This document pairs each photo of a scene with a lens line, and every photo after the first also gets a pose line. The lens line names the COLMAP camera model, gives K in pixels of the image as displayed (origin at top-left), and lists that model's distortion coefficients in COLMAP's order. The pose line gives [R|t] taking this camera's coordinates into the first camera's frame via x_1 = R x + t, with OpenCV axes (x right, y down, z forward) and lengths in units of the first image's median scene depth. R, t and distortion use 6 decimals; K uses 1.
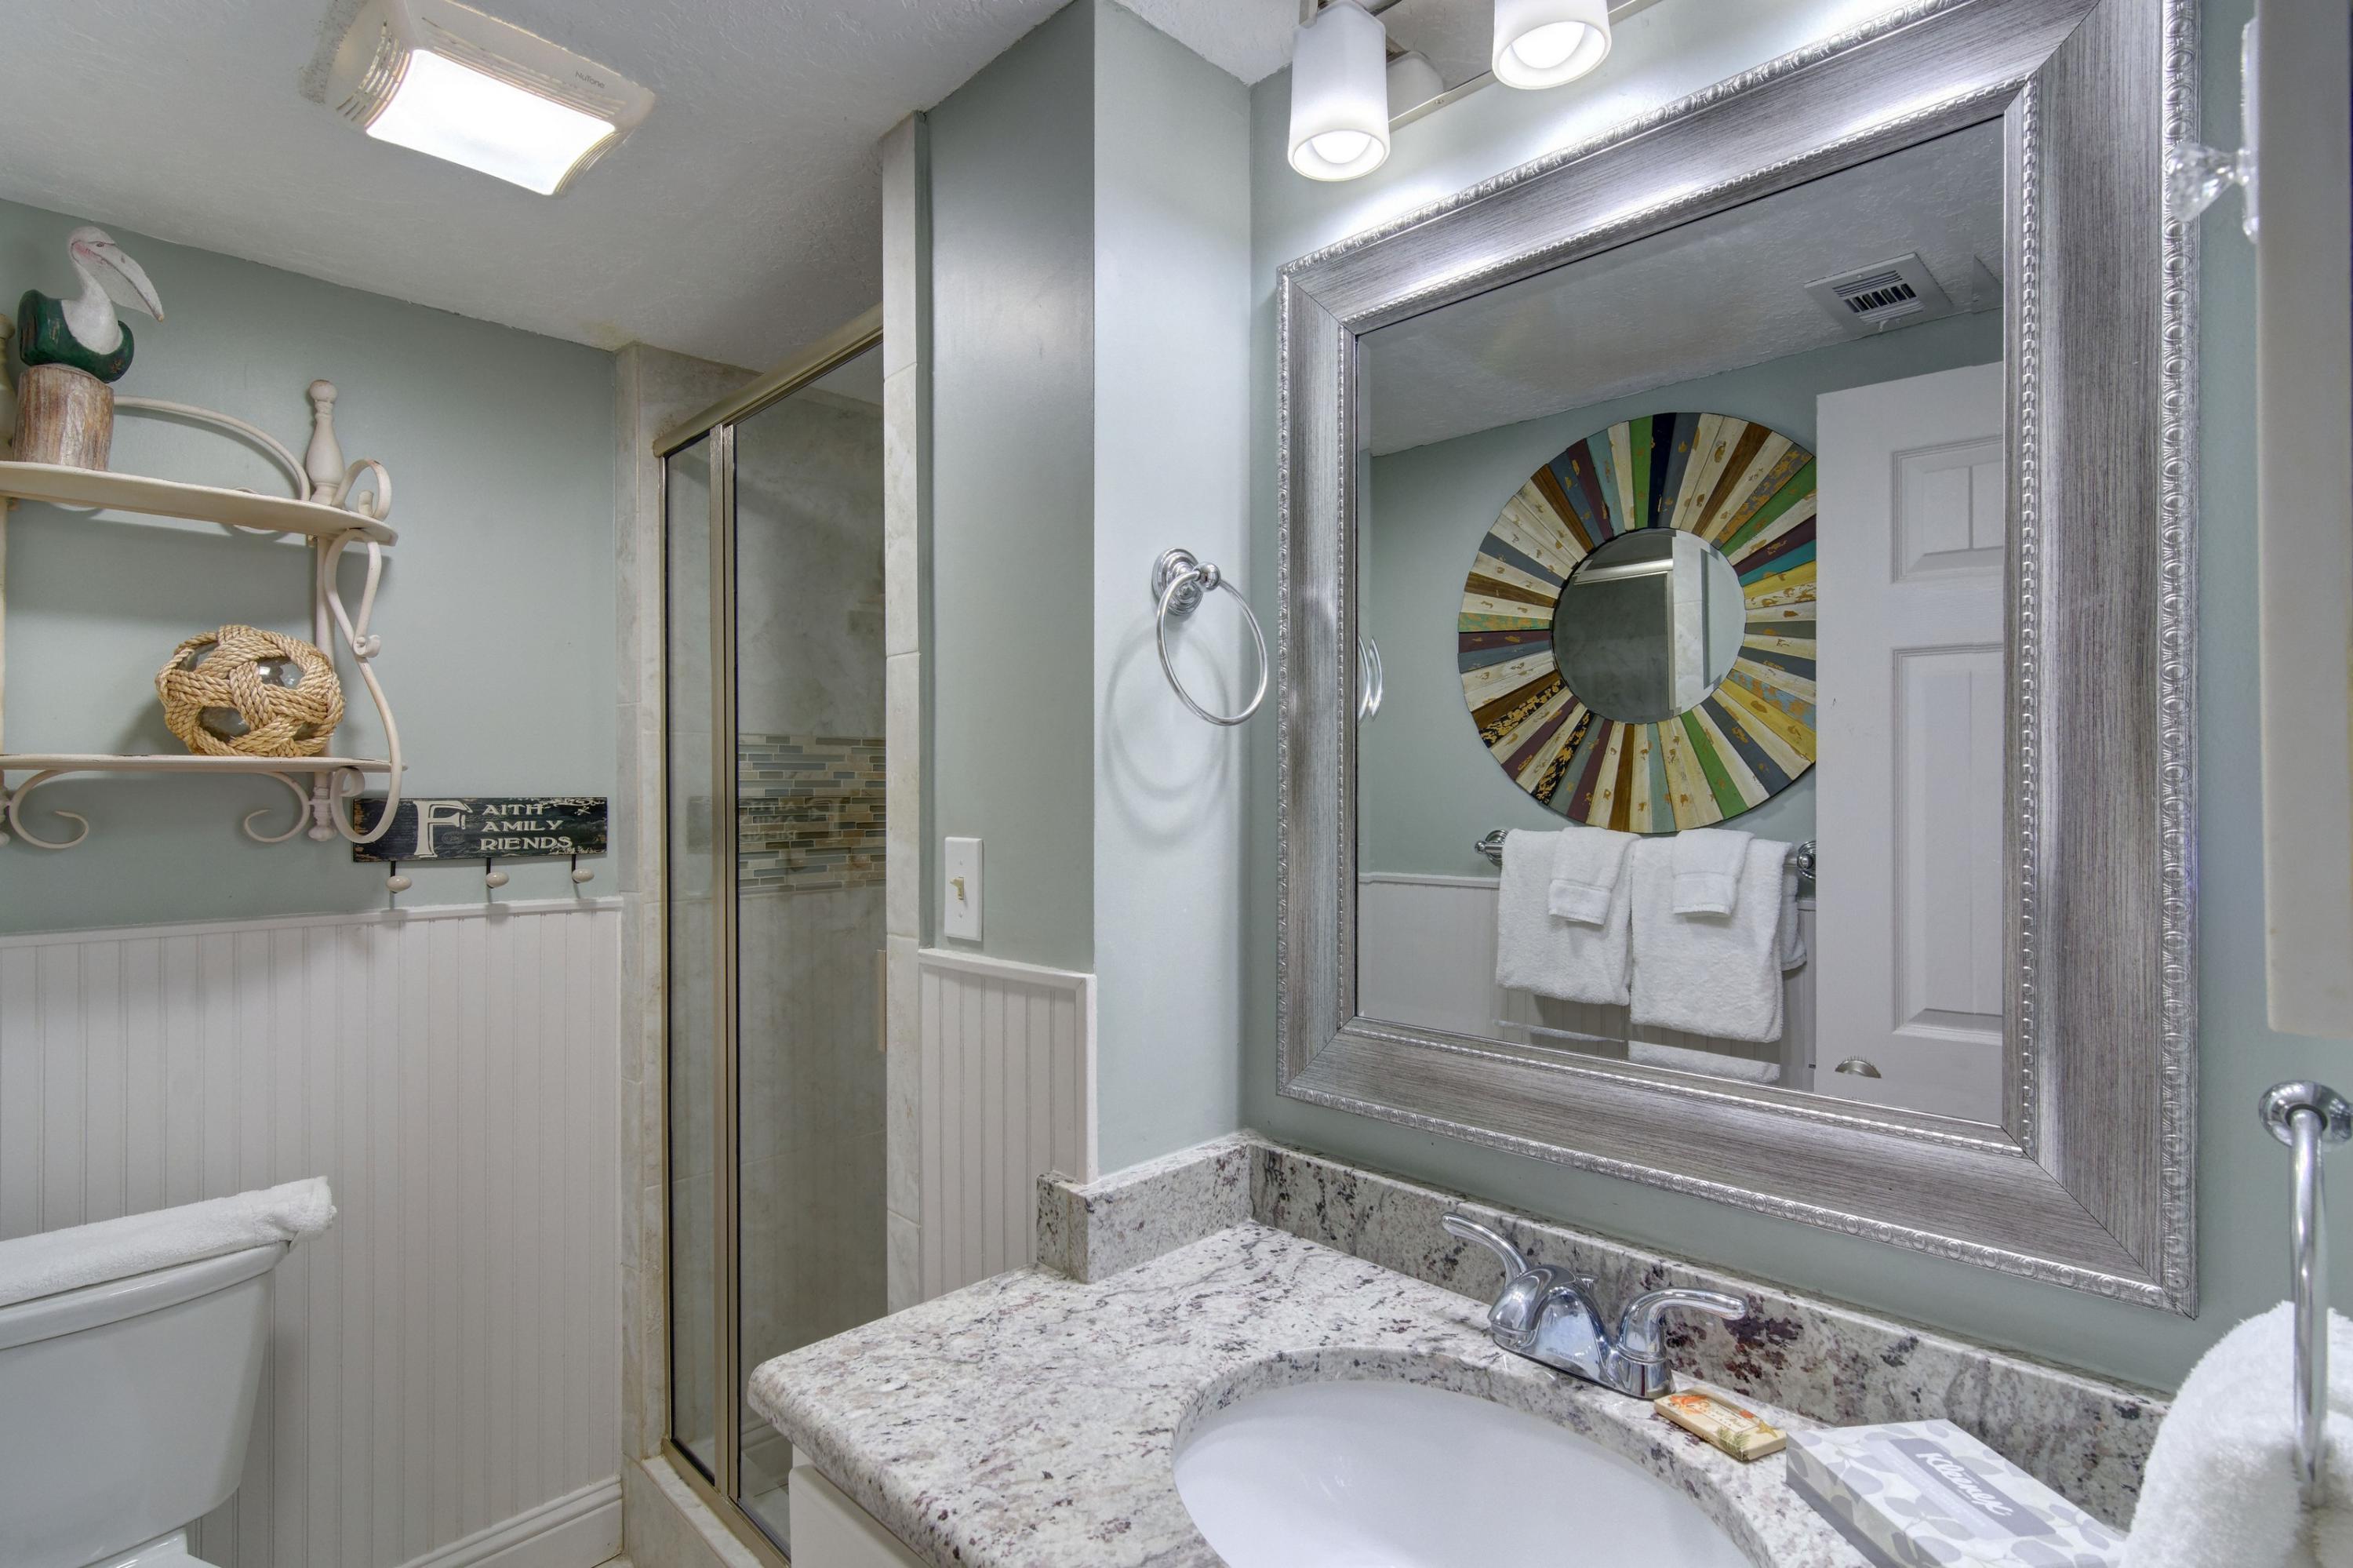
lens RADIAL K [[1124.3, 0, 1184.5], [0, 1124.3, 782.8], [0, 0, 1]] dist [0.002947, -0.000772]
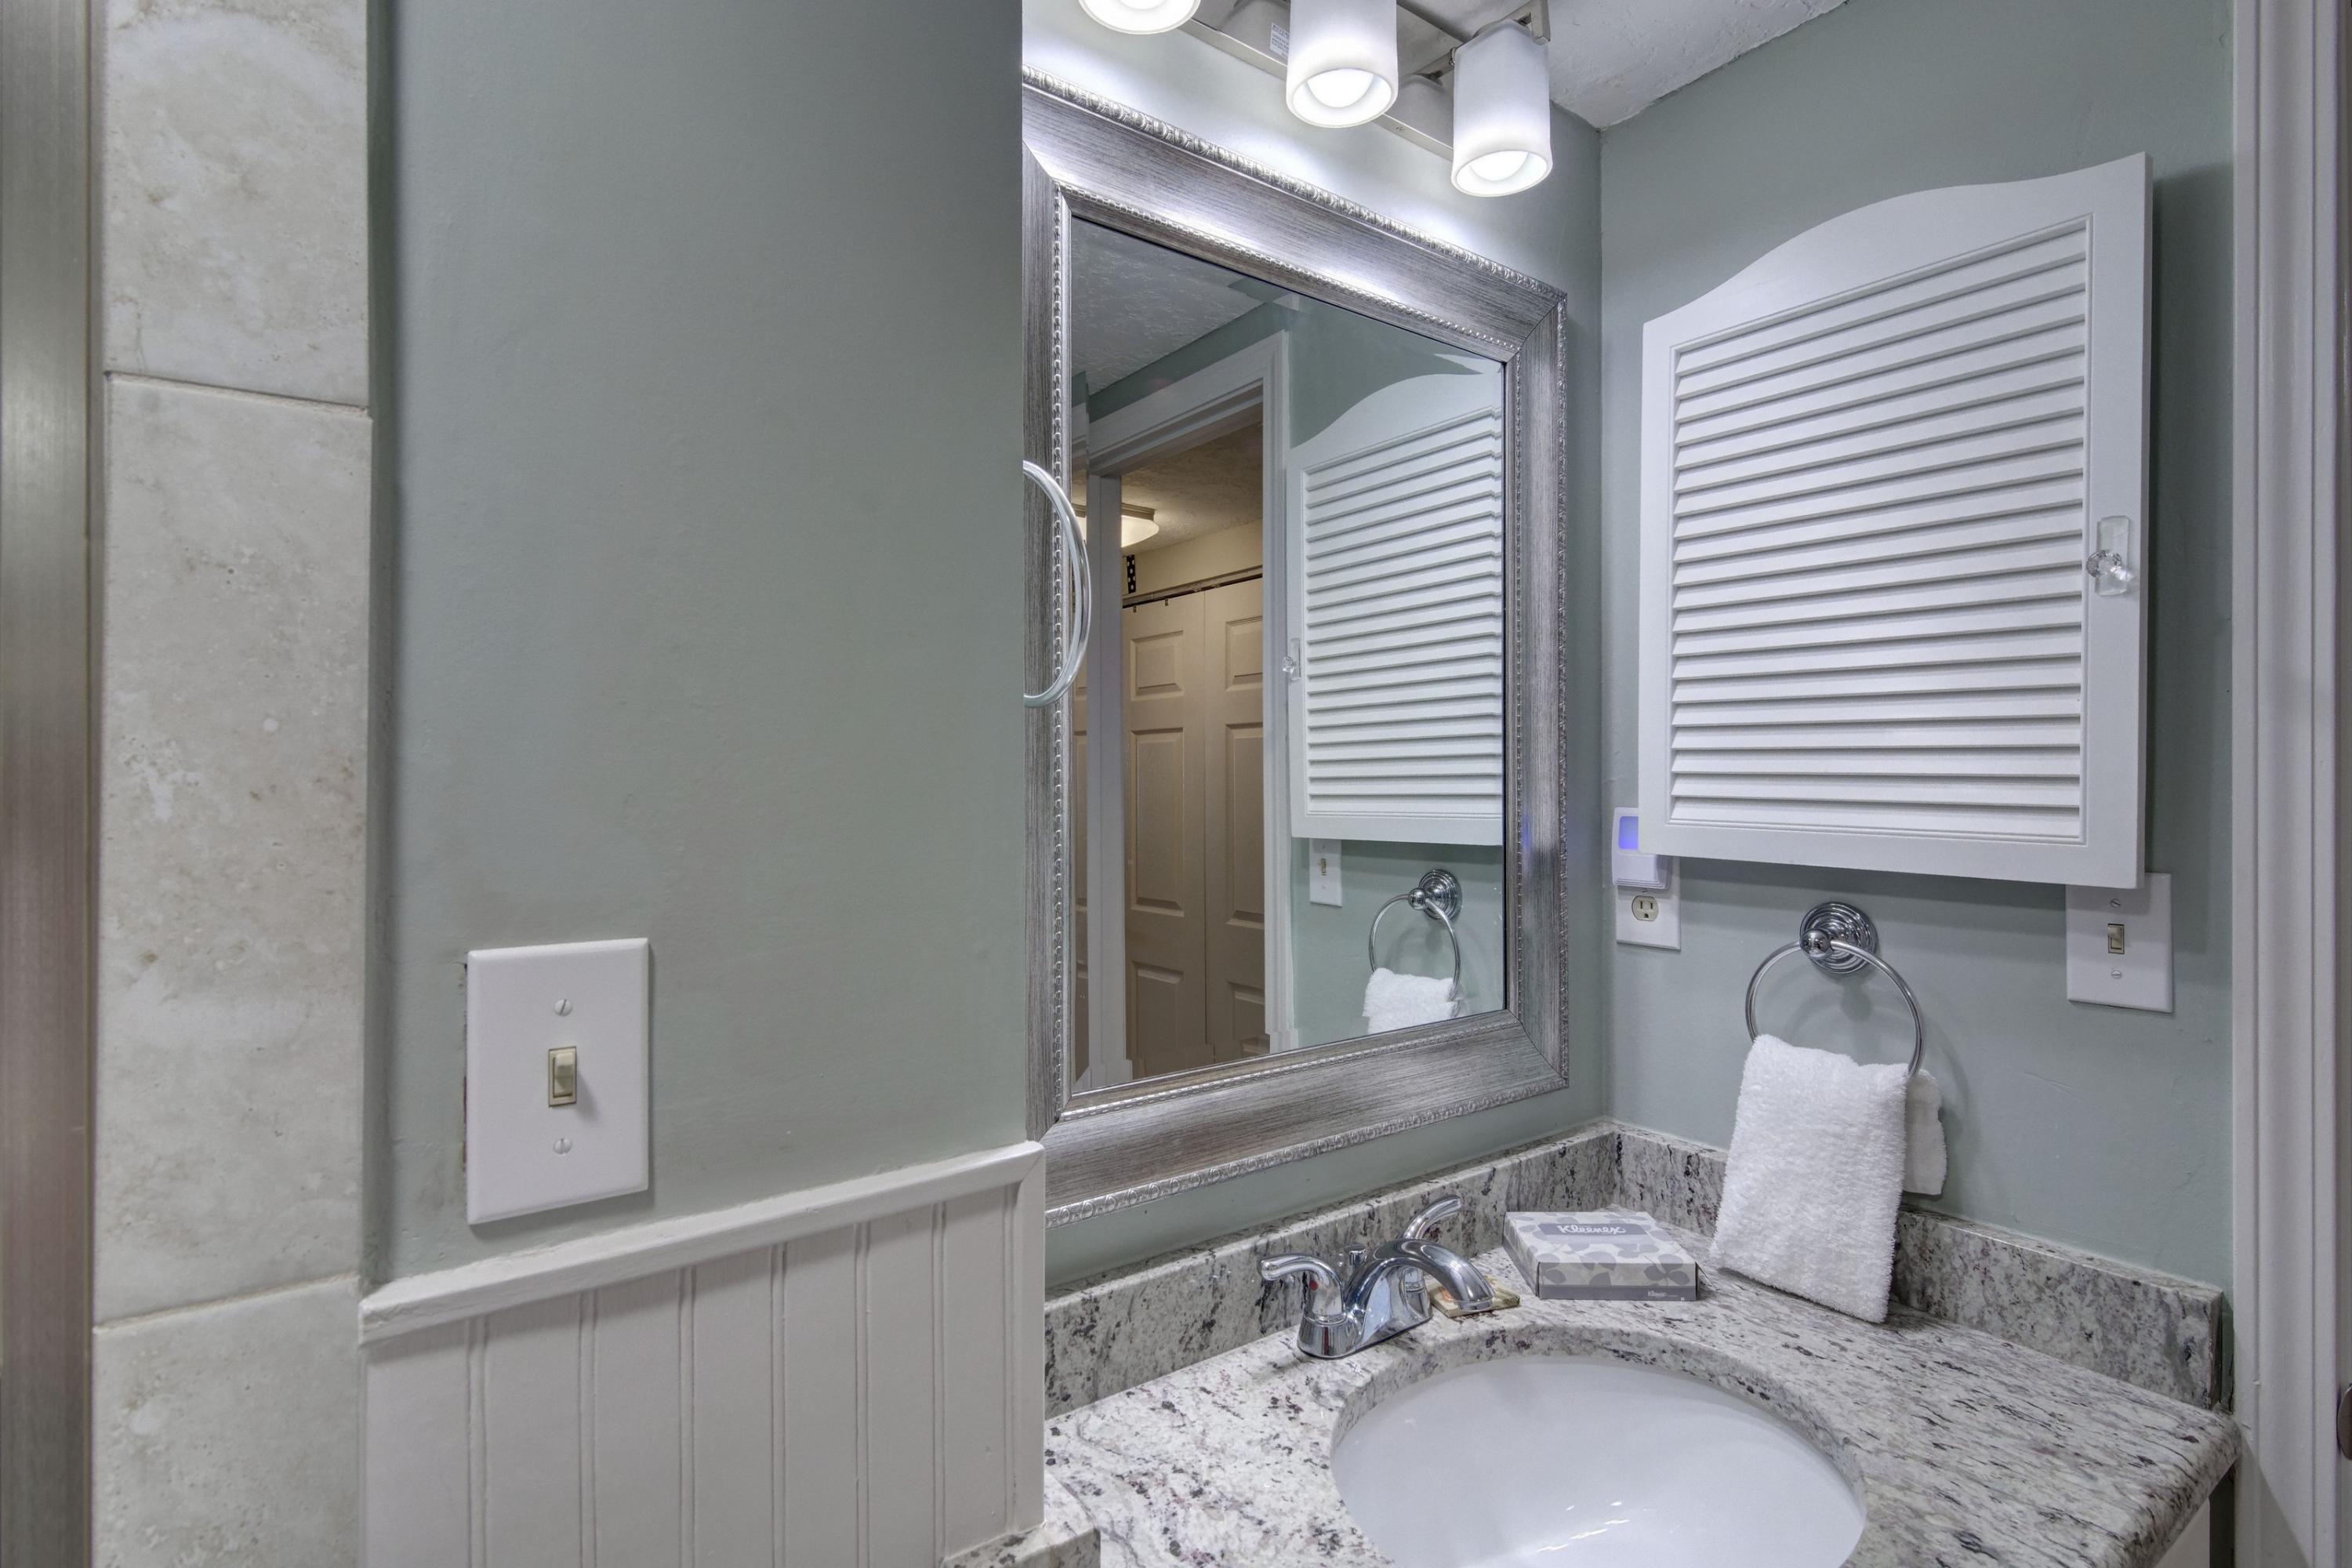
lens RADIAL K [[1123.8, 0, 1184.0], [0, 1123.8, 782.8], [0, 0, 1]] dist [0.002947, -0.000772]
pose [[0.174620, -0.007028, 0.984611, -0.694599], [0.000342, 0.999975, 0.007078, -0.011020], [-0.984636, -0.000899, 0.174618, 0.938547]]
